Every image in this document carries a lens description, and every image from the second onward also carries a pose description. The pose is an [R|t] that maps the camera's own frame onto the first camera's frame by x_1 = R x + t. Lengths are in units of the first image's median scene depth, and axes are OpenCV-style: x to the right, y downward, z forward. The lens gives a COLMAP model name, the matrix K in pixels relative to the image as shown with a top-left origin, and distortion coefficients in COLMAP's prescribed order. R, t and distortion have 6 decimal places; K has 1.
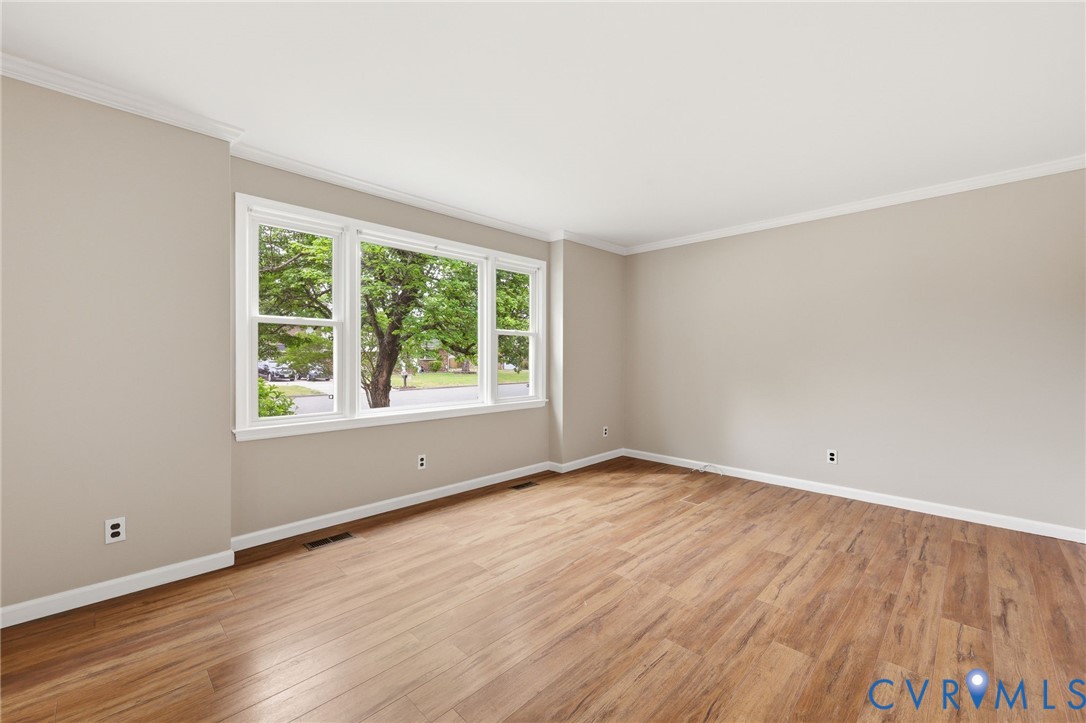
lens RADIAL K [[437.6, 0, 538.0], [0, 437.6, 360.3], [0, 0, 1]] dist [0.003375, 0.000041]
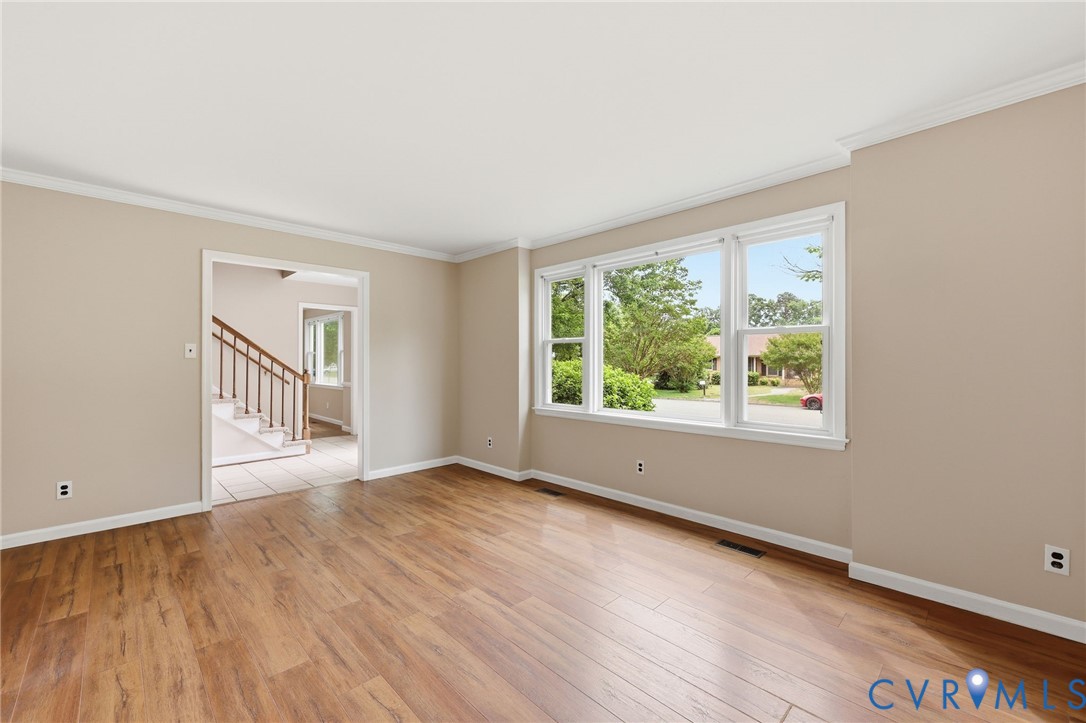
lens RADIAL K [[437.6, 0, 538.0], [0, 437.6, 360.3], [0, 0, 1]] dist [0.003375, 0.000041]
pose [[-0.014908, -0.012020, -0.999817, 1.141837], [-0.007802, 0.999899, -0.011905, -0.006556], [0.999858, 0.007623, -0.015000, 1.150270]]
